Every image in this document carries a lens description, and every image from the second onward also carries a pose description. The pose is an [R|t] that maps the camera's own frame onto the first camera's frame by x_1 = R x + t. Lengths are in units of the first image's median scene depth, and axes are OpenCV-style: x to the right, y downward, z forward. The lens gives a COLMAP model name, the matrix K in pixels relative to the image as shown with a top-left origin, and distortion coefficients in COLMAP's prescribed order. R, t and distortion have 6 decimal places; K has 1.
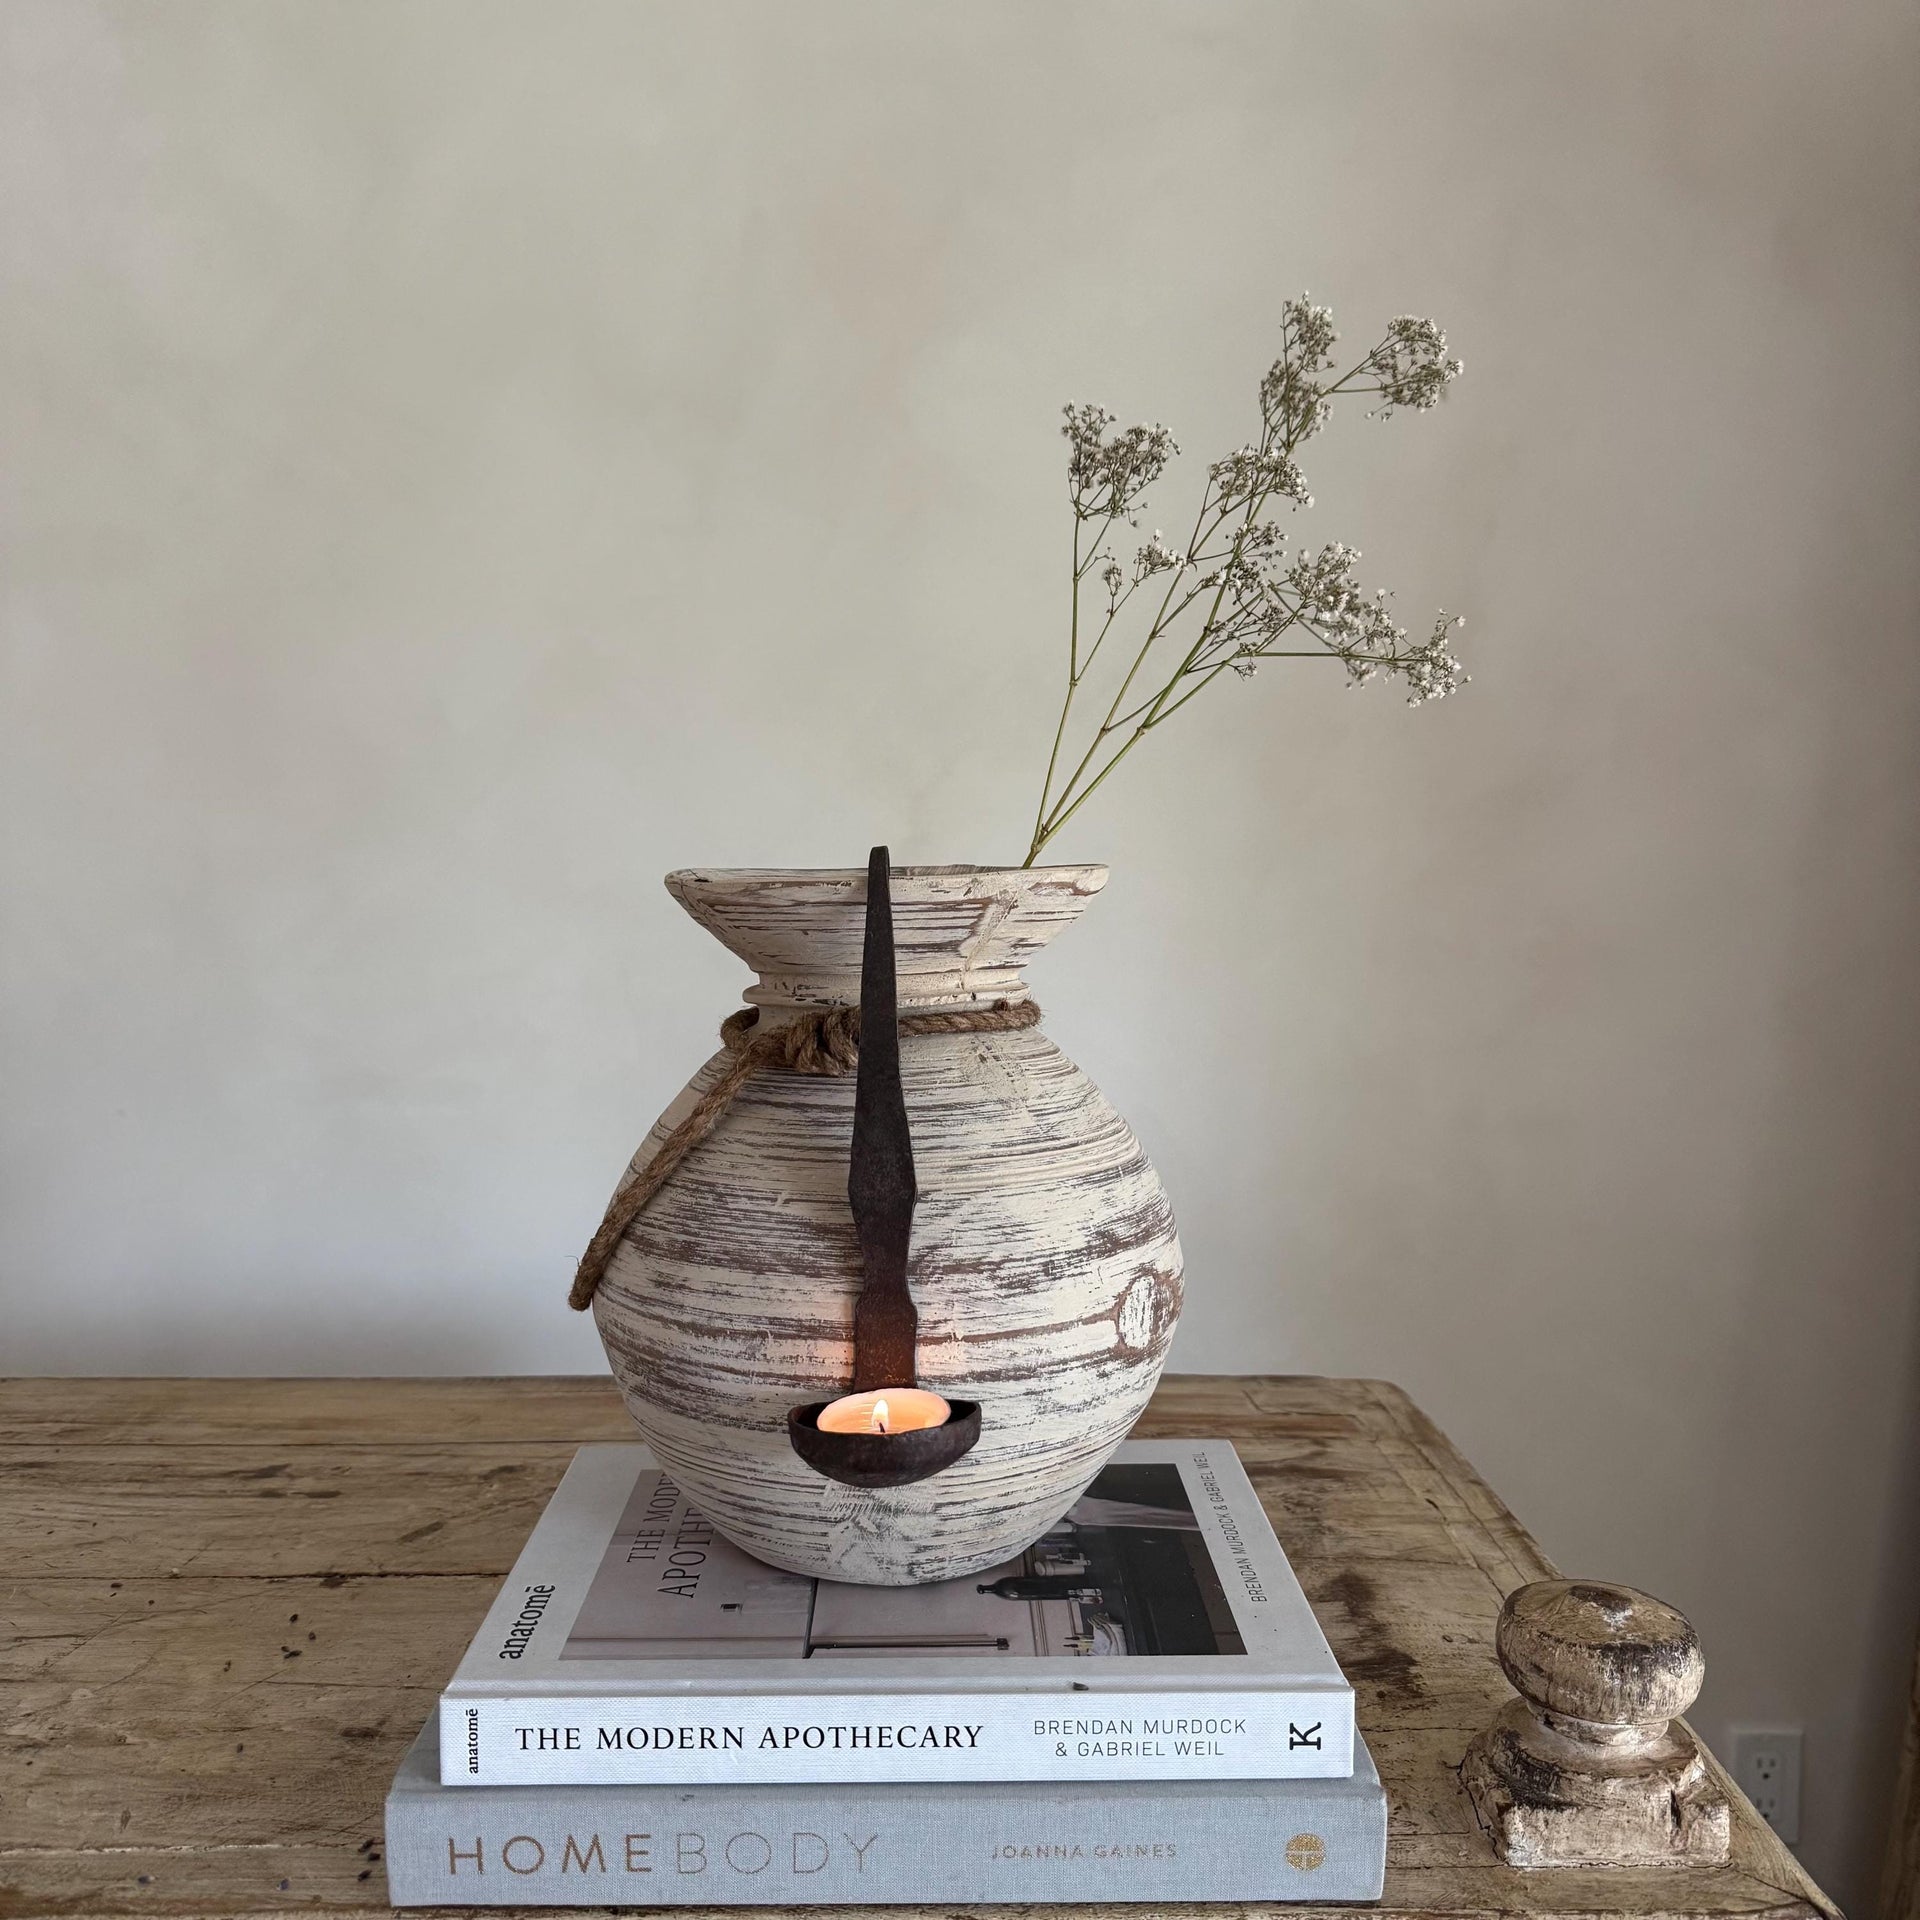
lens RADIAL K [[1874.5, 0, 960.7], [0, 1874.5, 952.1], [0, 0, 1]] dist [-0.010165, 0.000000]
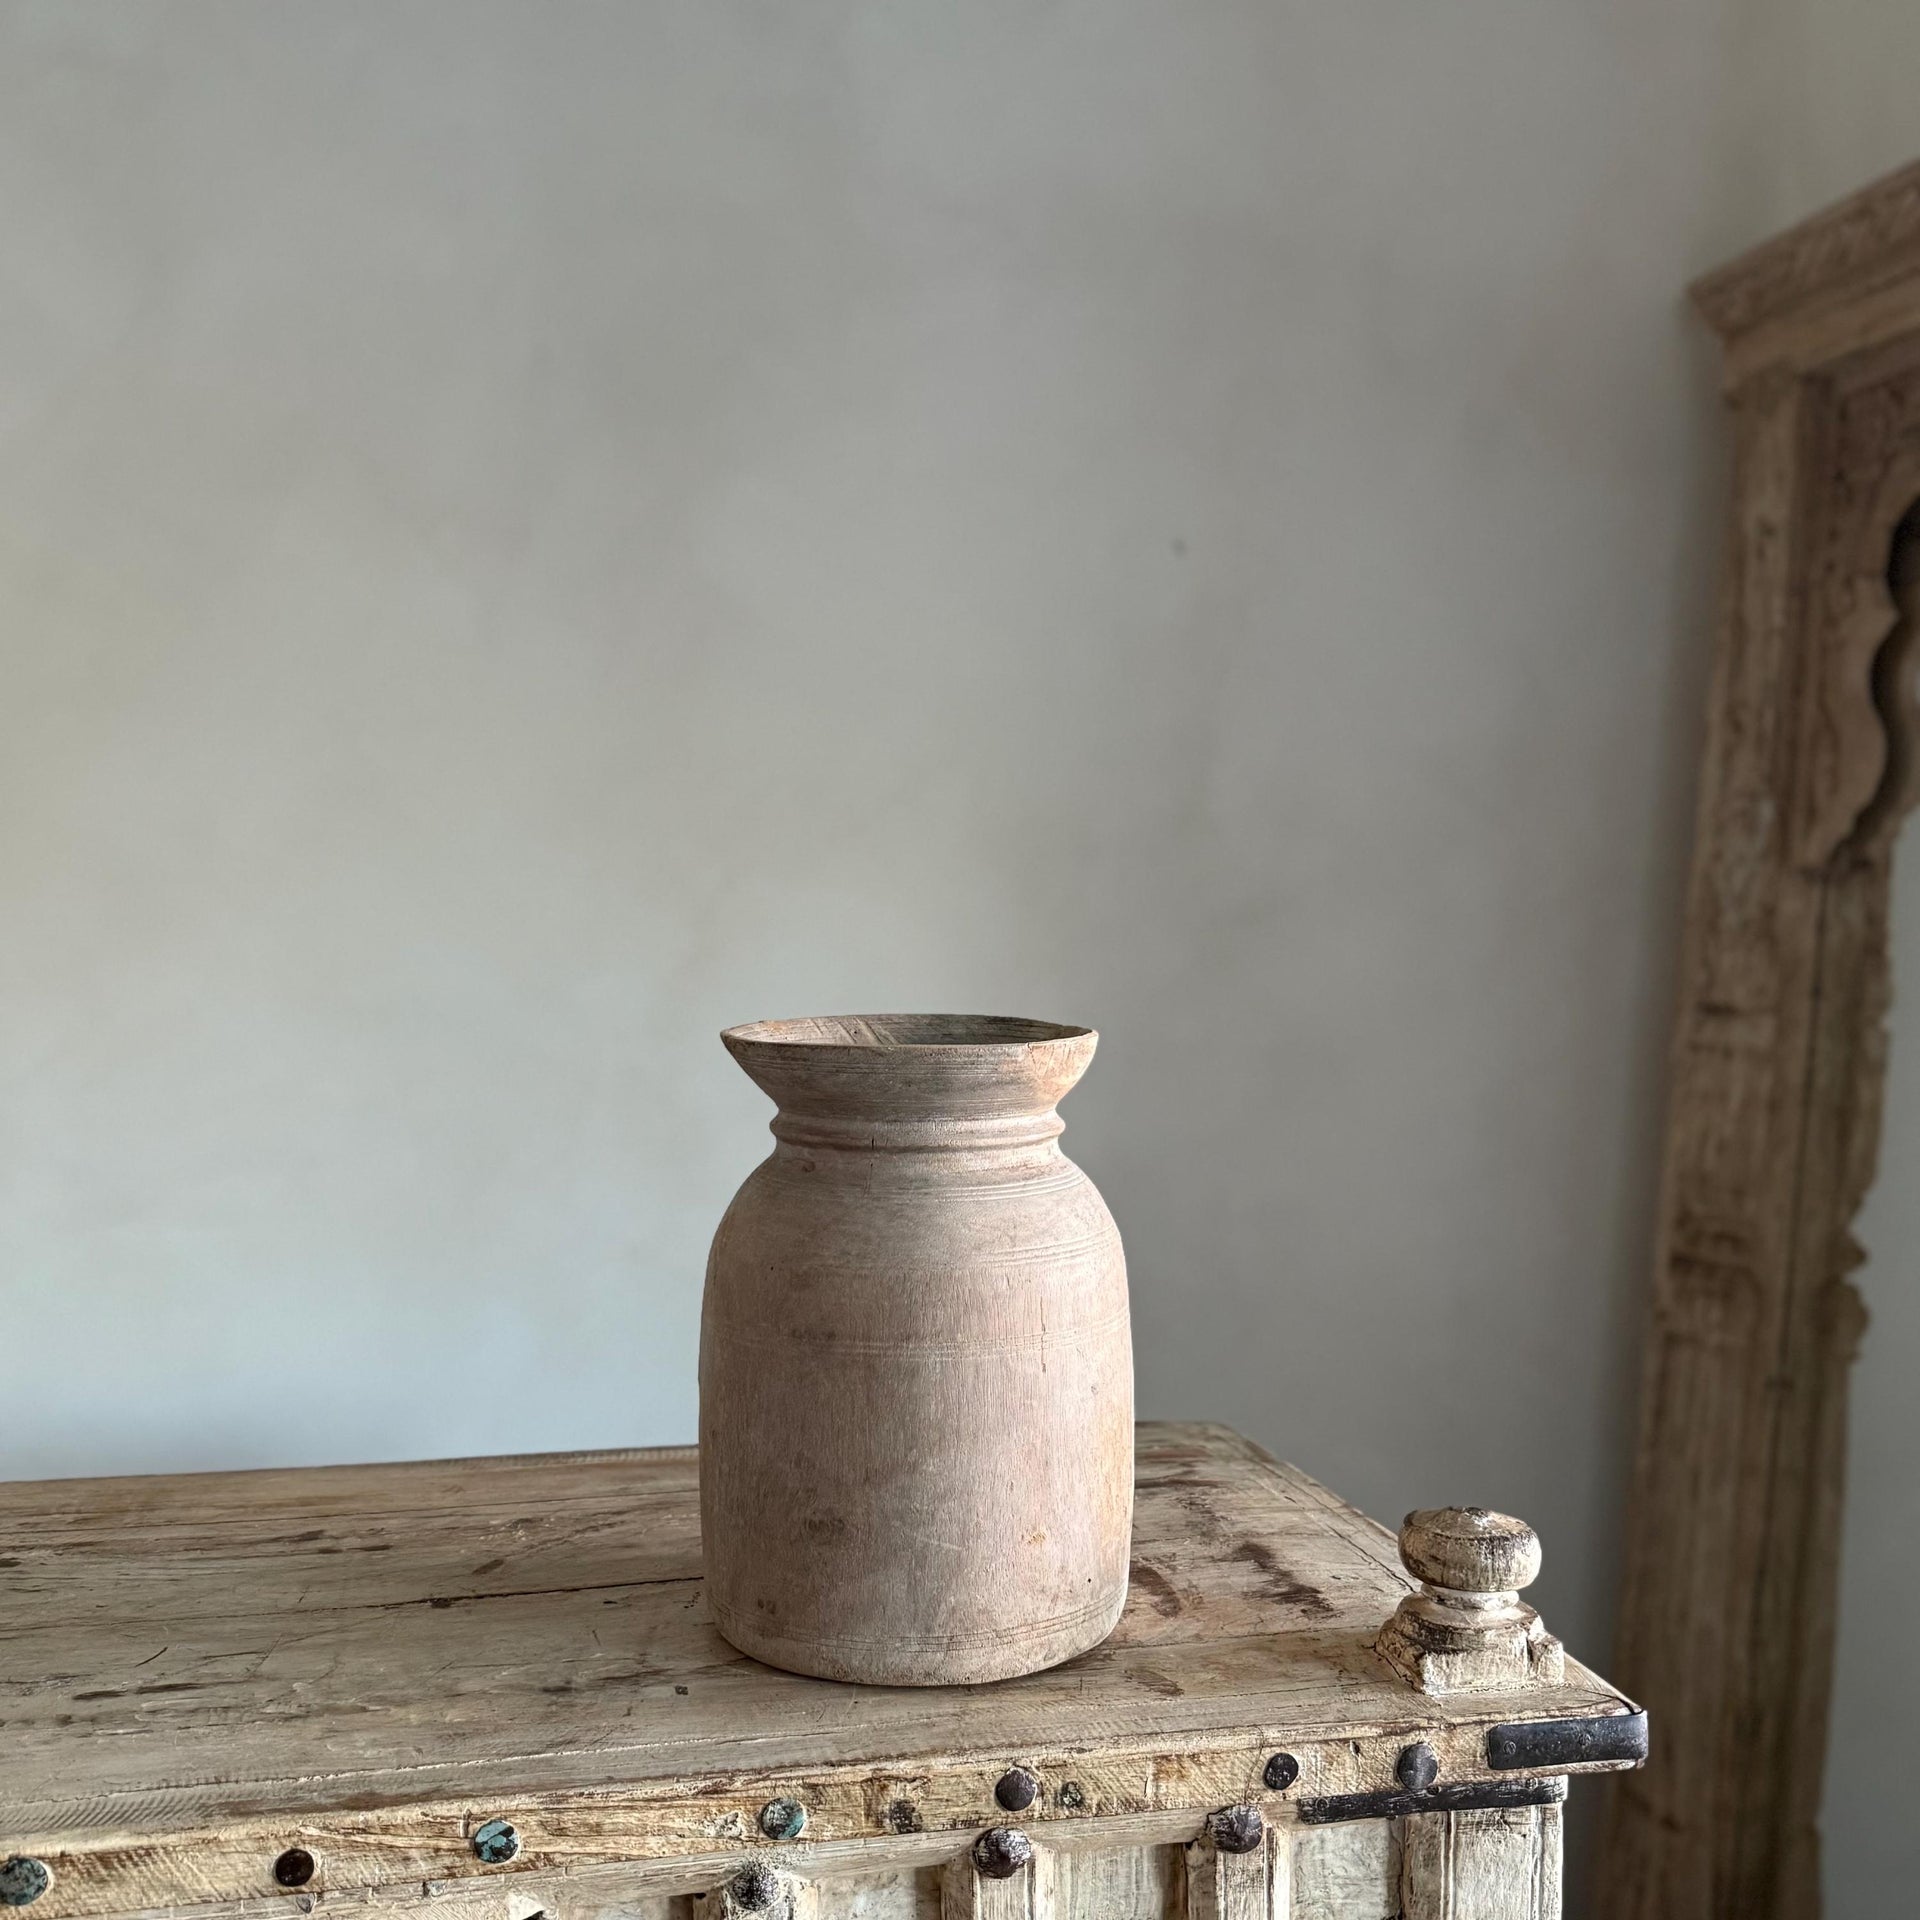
lens RADIAL K [[2154.5, 0, 963.5], [0, 2154.5, 949.8], [0, 0, 1]] dist [0.023020, 0.000000]
pose [[0.977356, -0.003277, 0.211576, -0.331898], [0.013376, 0.998837, -0.046317, -0.011809], [-0.211178, 0.048099, 0.976263, -0.477998]]
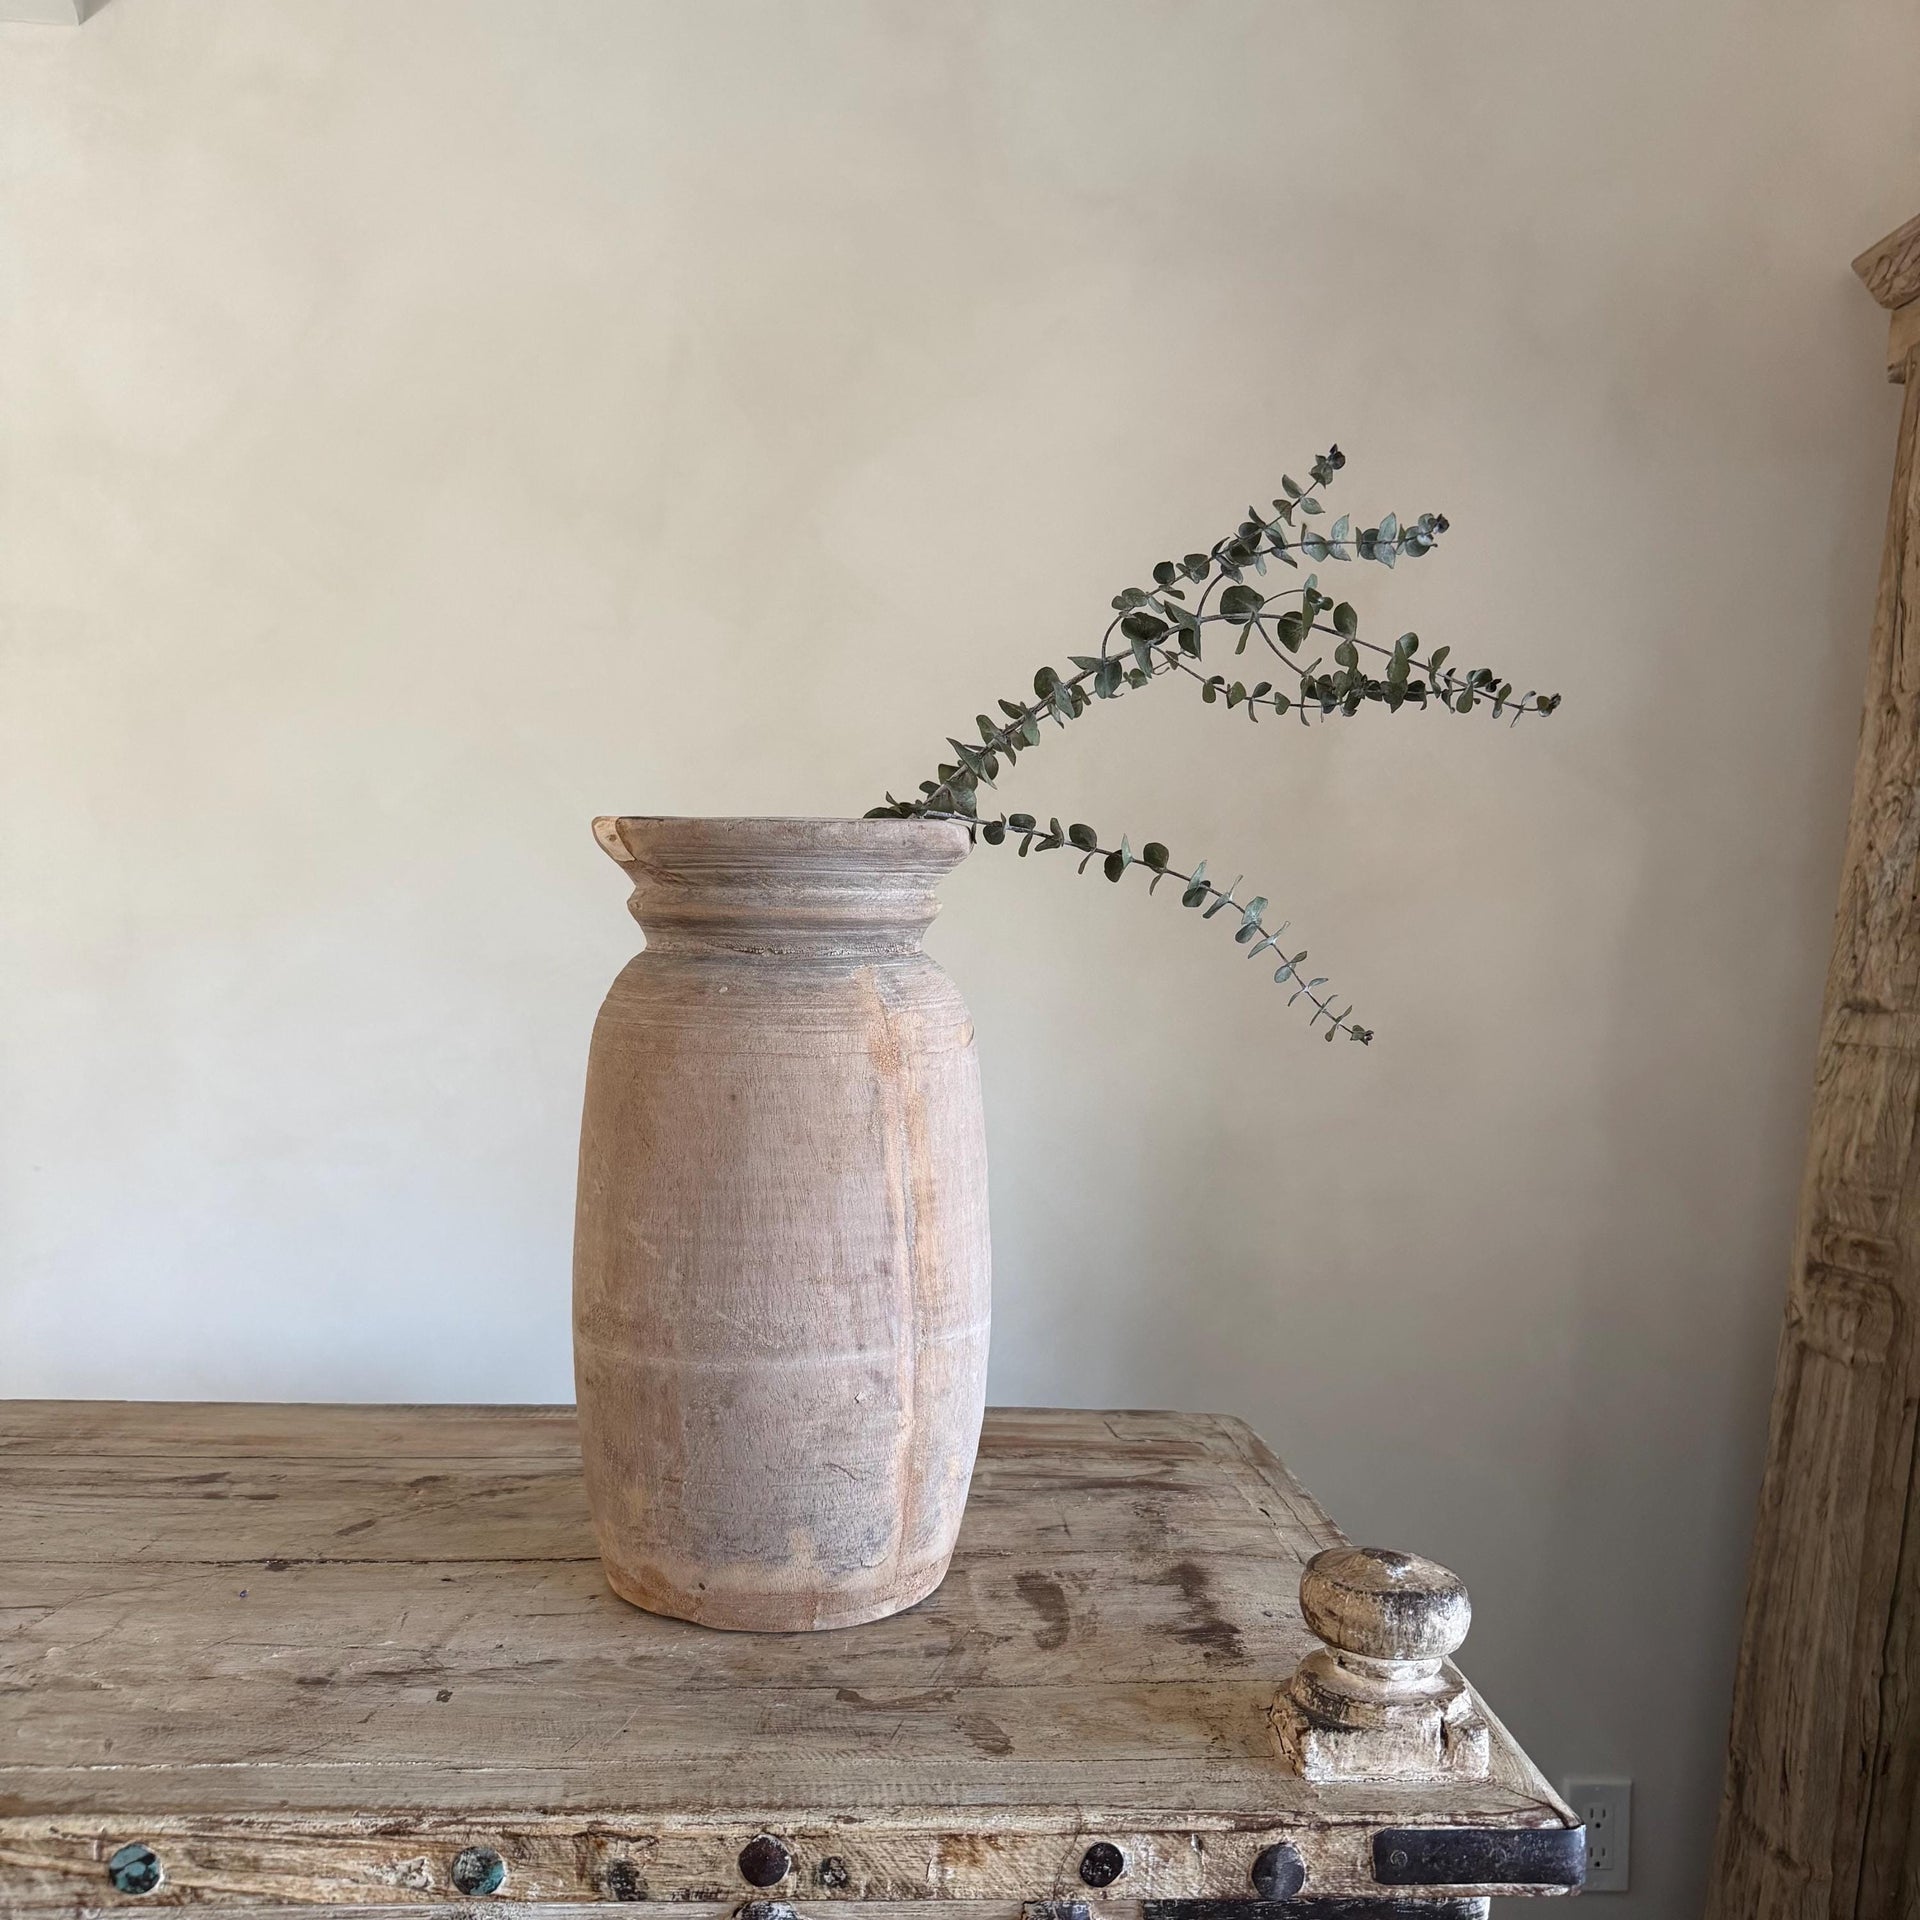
lens RADIAL K [[1874.5, 0, 954.7], [0, 1874.5, 945.6], [0, 0, 1]] dist [-0.010165, 0.000000]
pose [[0.998254, 0.023152, 0.054347, -0.003918], [-0.020176, 0.998299, -0.054694, 0.024471], [-0.055521, 0.053502, 0.997023, -0.161500]]
